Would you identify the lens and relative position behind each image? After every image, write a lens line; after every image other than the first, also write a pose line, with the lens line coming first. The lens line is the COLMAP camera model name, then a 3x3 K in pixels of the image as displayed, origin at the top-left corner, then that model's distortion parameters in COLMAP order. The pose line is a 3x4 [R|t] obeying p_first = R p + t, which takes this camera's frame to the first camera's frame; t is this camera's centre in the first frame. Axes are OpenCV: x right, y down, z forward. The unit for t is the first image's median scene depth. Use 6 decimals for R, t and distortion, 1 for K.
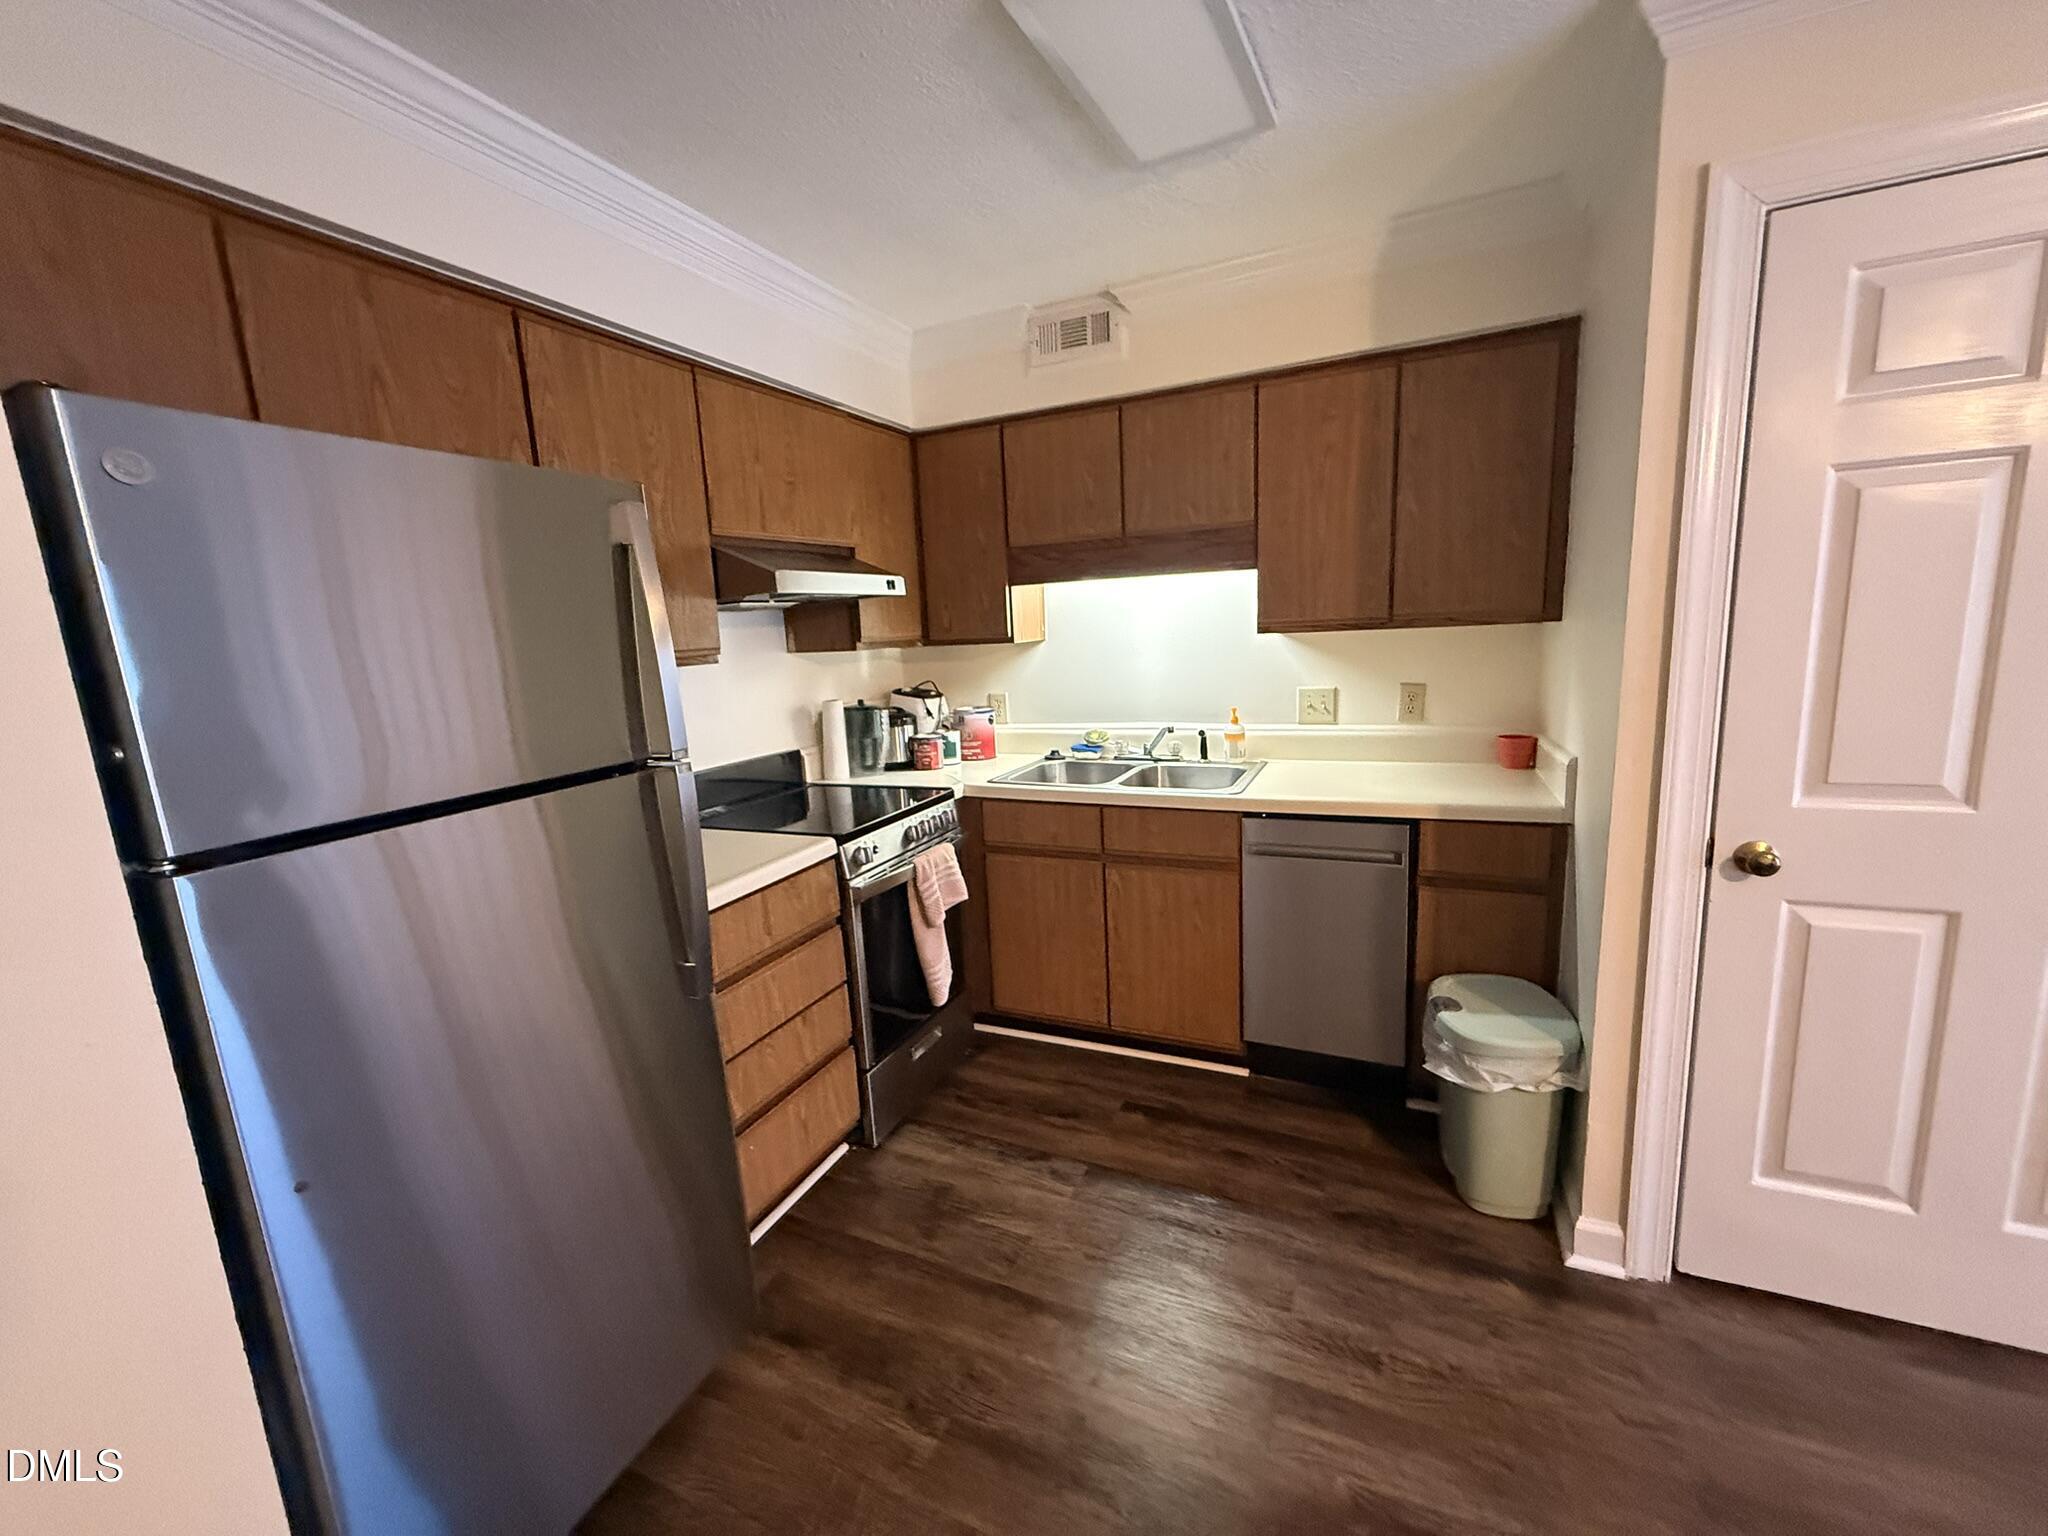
lens RADIAL K [[816.0, 0, 1017.7], [0, 816.0, 769.0], [0, 0, 1]] dist [-0.003181, 0.000149]
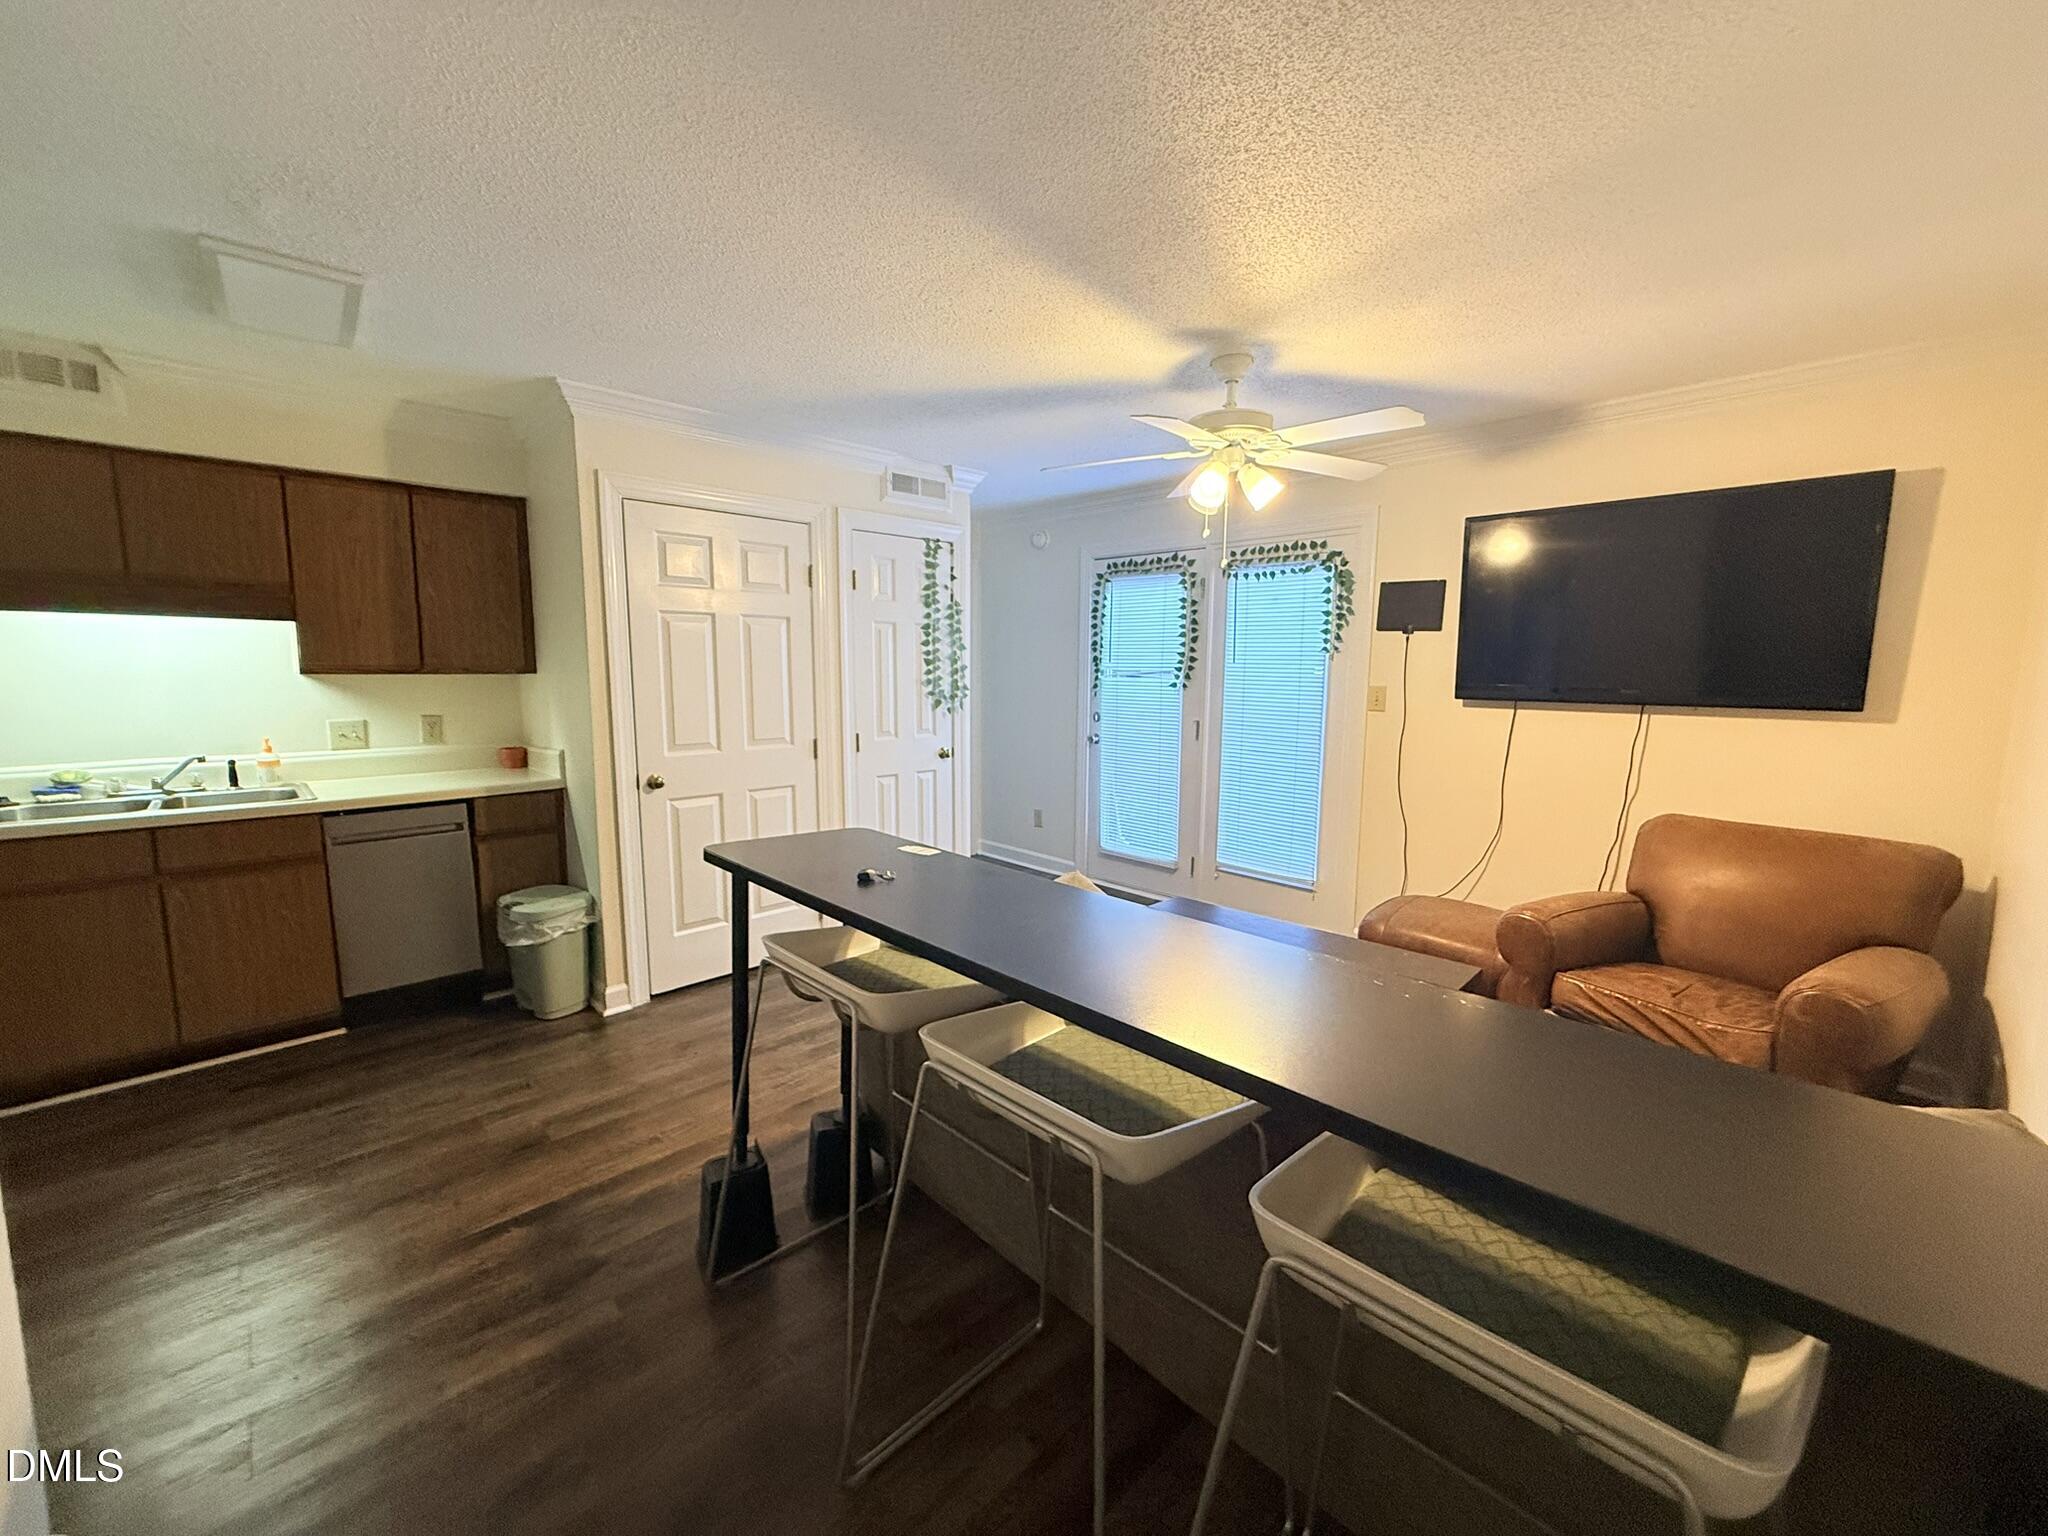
lens RADIAL K [[816.0, 0, 1017.7], [0, 816.0, 769.0], [0, 0, 1]] dist [-0.003181, 0.000149]
pose [[0.357427, -0.061952, 0.931884, -0.530898], [0.135182, 0.990722, 0.014014, 0.117906], [-0.924106, 0.120965, 0.362485, -0.473426]]
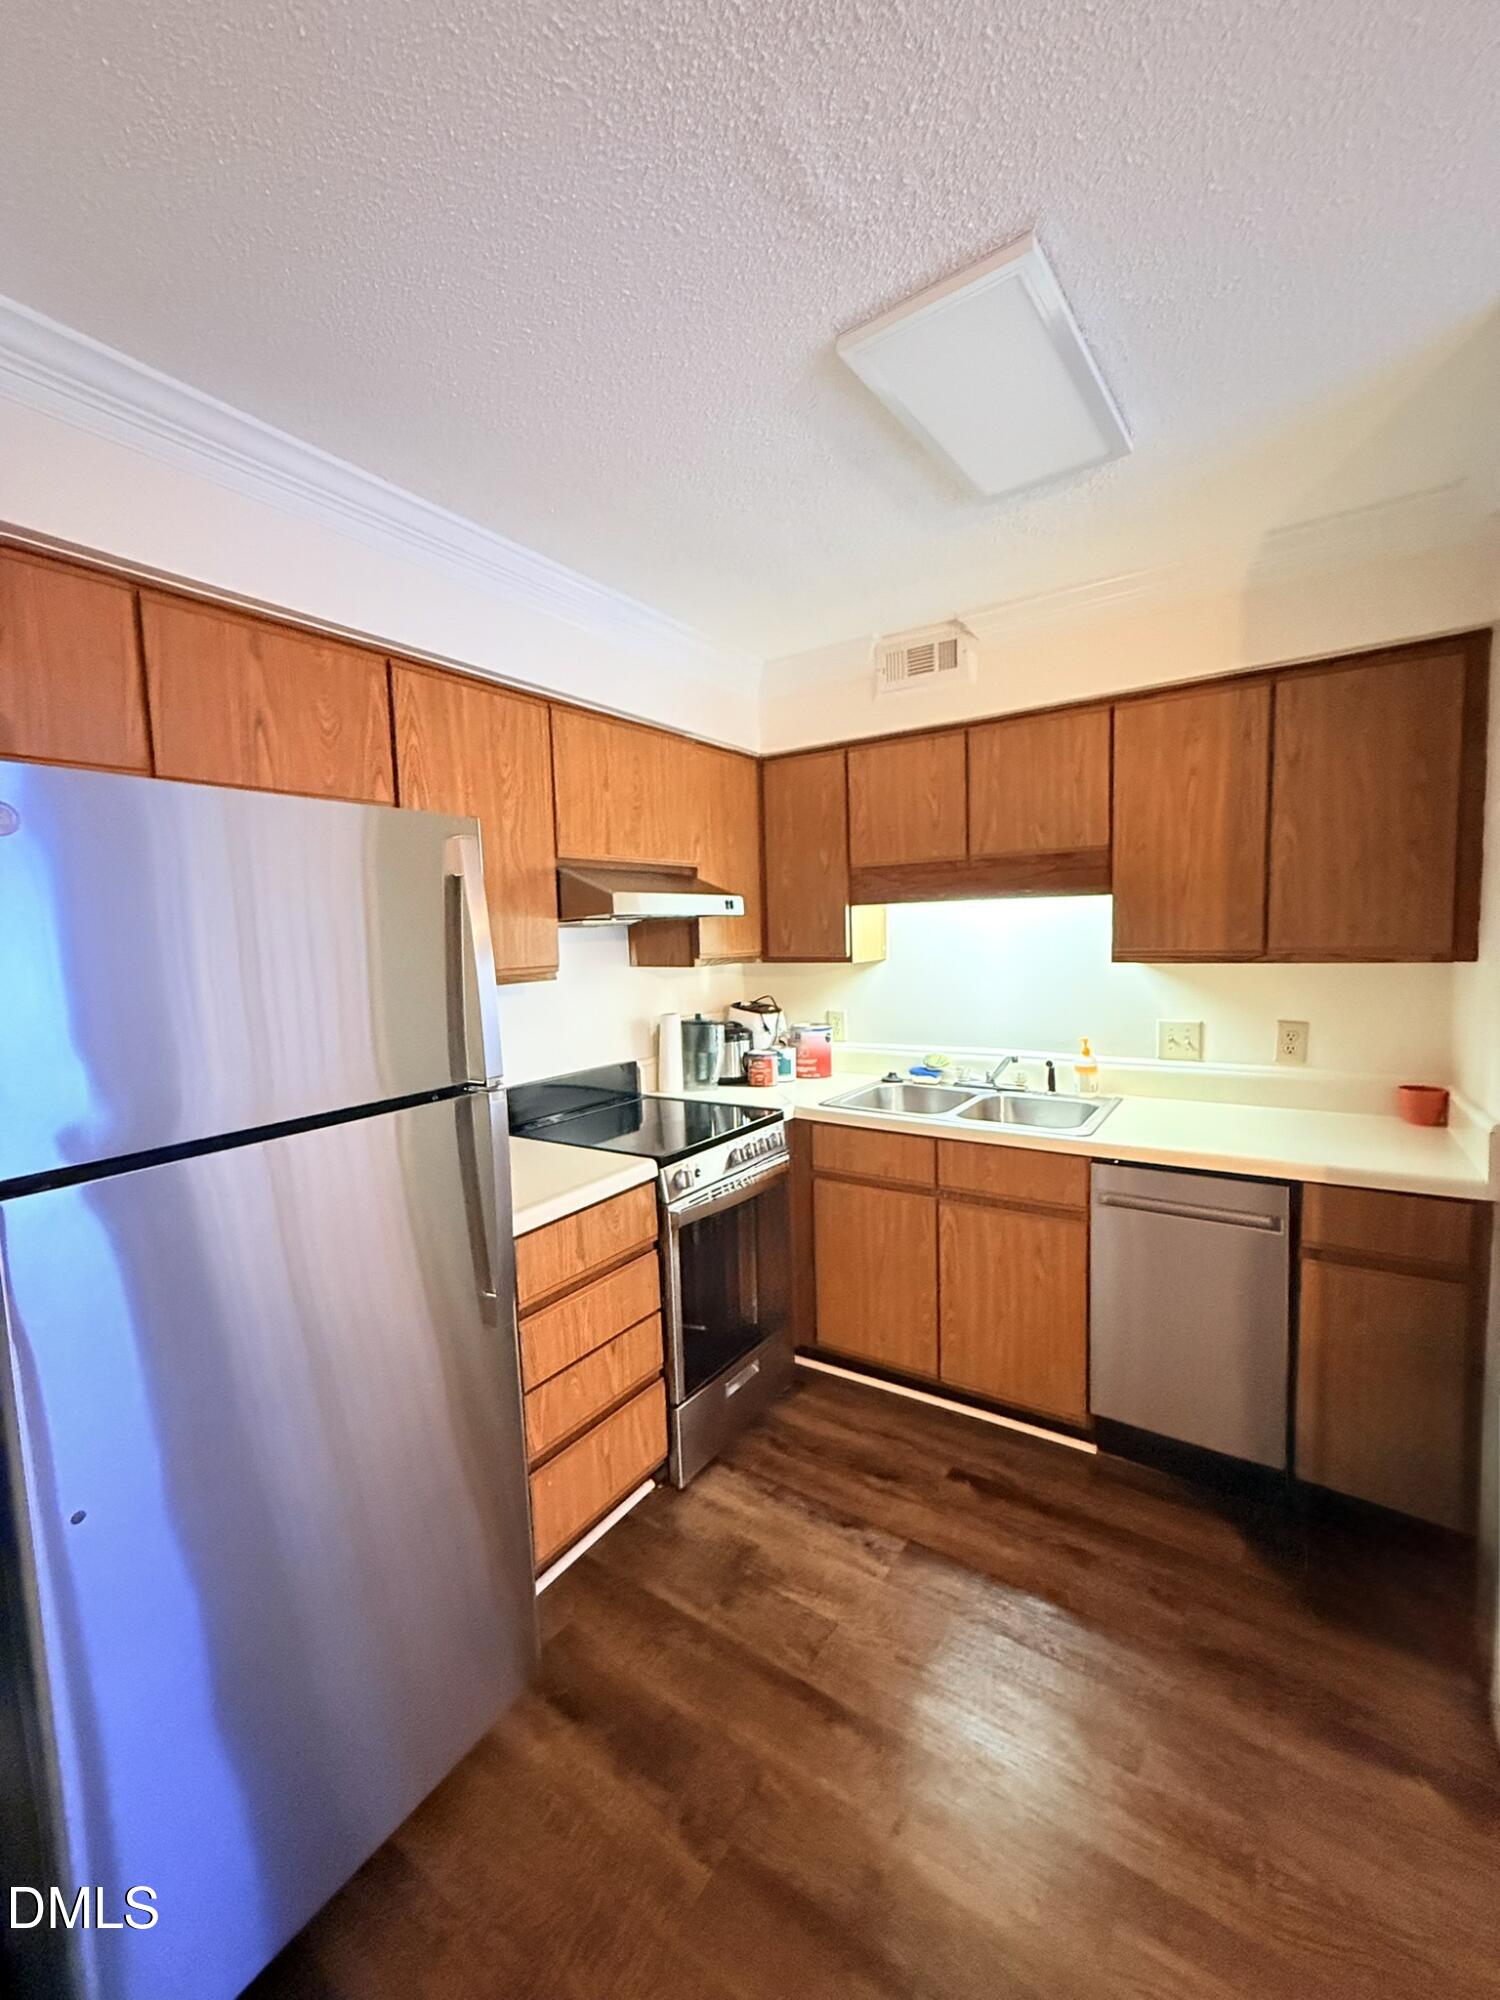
lens RADIAL K [[796.9, 0, 750.0], [0, 796.9, 1000.0], [0, 0, 1]] dist [-0.003181, 0.000149]
pose [[0.987942, 0.033817, -0.151089, 0.026753], [-0.046236, 0.995766, -0.079454, -0.036082], [0.147762, 0.085482, 0.985322, 0.046927]]
